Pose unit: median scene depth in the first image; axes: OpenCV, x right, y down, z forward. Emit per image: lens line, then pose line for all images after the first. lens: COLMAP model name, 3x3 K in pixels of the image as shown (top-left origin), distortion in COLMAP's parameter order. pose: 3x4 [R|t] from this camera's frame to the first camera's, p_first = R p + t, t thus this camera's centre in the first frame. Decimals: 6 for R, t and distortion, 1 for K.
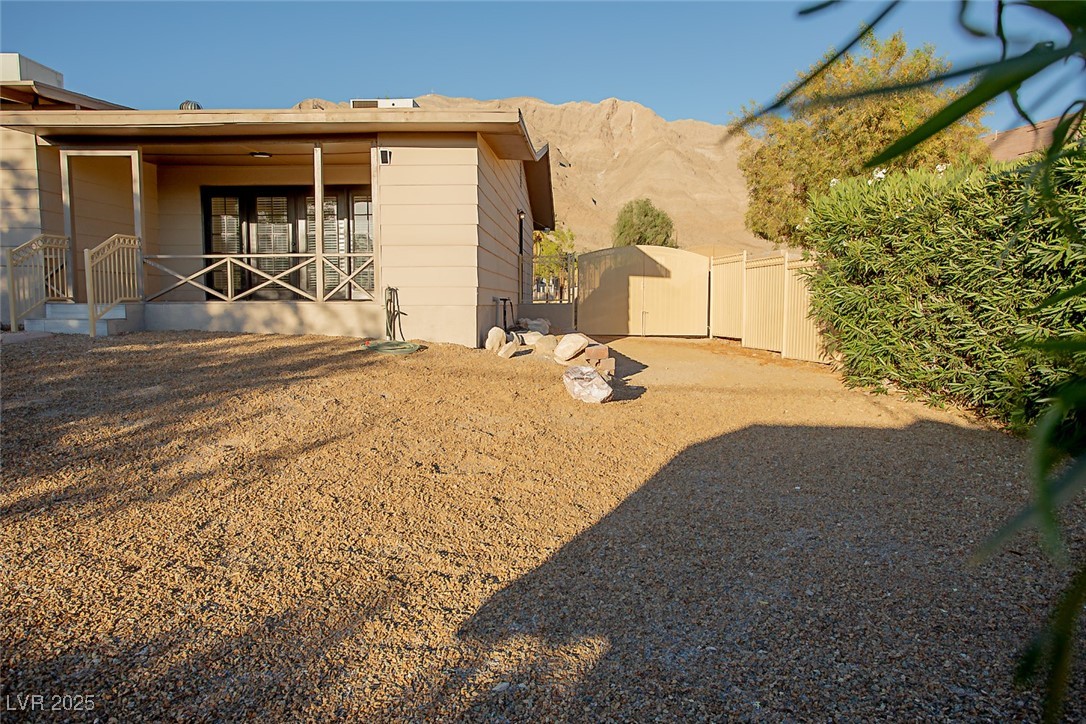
lens RADIAL K [[714.5, 0, 561.4], [0, 714.5, 367.9], [0, 0, 1]] dist [-0.064242, 0.065070]
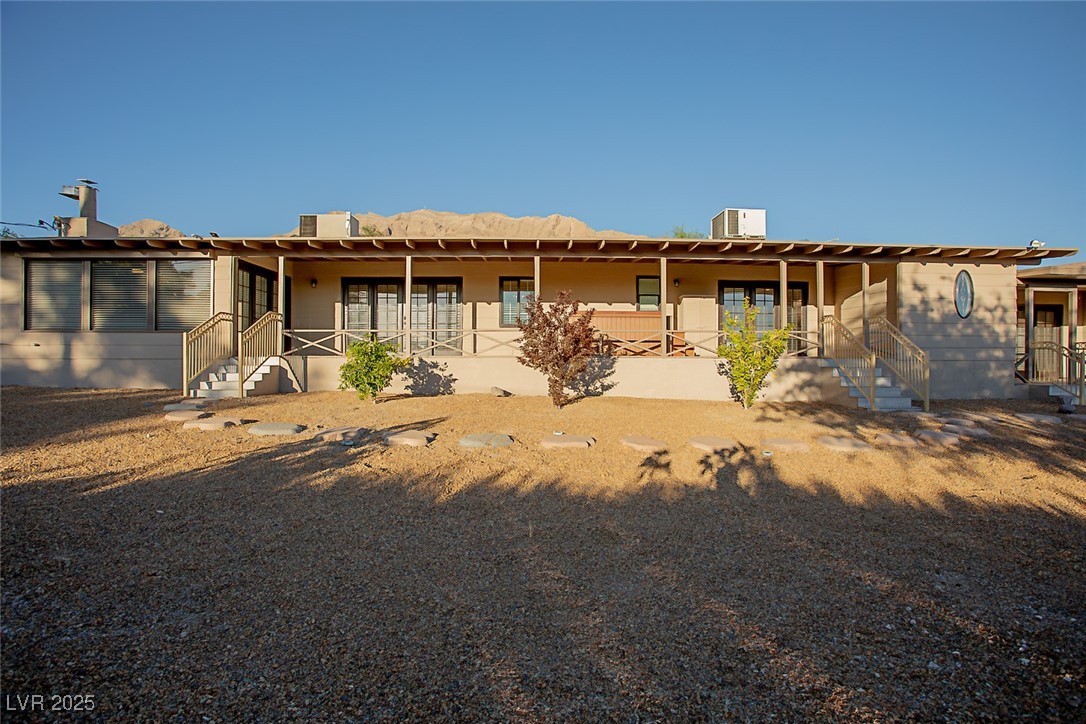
lens RADIAL K [[533.1, 0, 543.0], [0, 533.1, 362.0], [0, 0, 1]] dist [-0.067142, 0.026443]
pose [[0.998018, 0.002965, 0.062858, -1.883229], [0.002730, 0.995909, -0.090322, -0.048286], [-0.062868, 0.090315, 0.993927, -0.041054]]
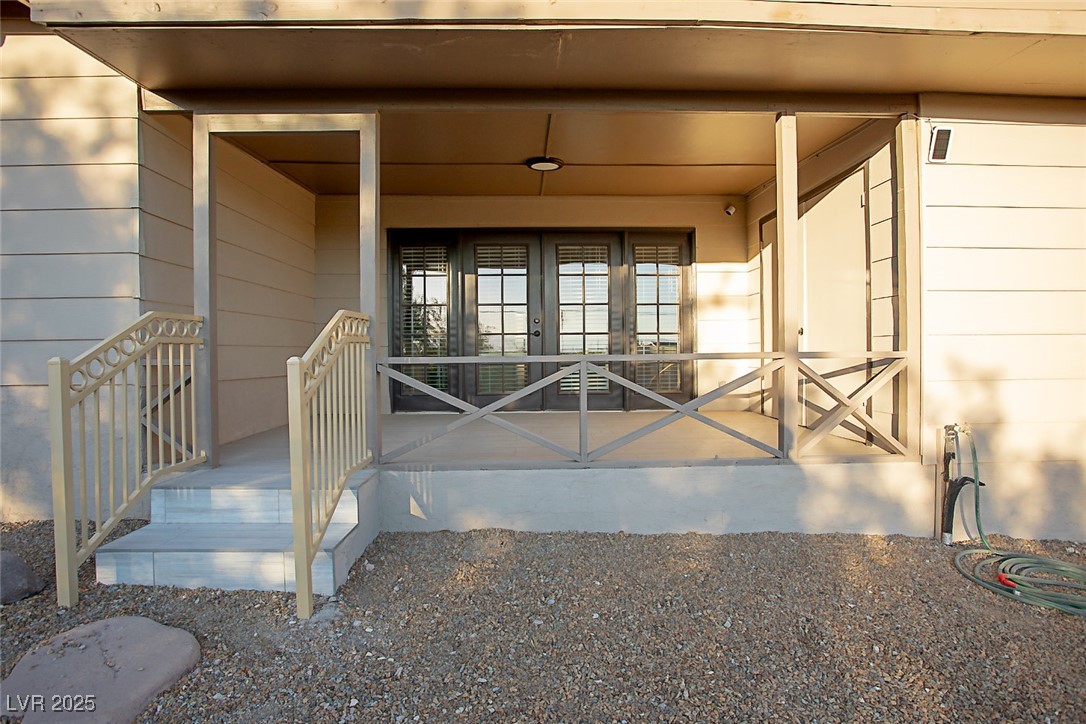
lens RADIAL K [[533.1, 0, 543.0], [0, 533.1, 362.0], [0, 0, 1]] dist [-0.067142, 0.026443]
pose [[0.997603, -0.012202, 0.068119, -0.529175], [0.016629, 0.997760, -0.064803, -0.136853], [-0.067176, 0.065780, 0.995570, 0.688766]]
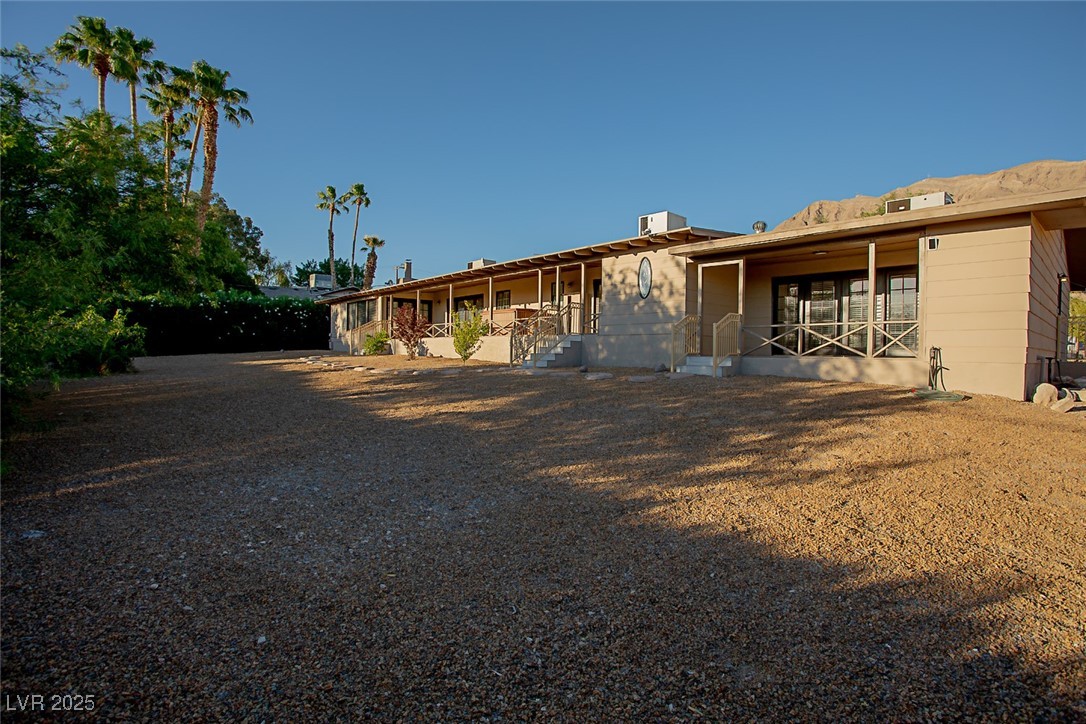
lens RADIAL K [[533.1, 0, 543.0], [0, 533.1, 362.0], [0, 0, 1]] dist [-0.067142, 0.026443]
pose [[0.688195, 0.018961, -0.725278, -0.055049], [-0.078321, 0.995758, -0.048284, 0.008947], [0.721286, 0.090033, 0.686761, -0.103701]]
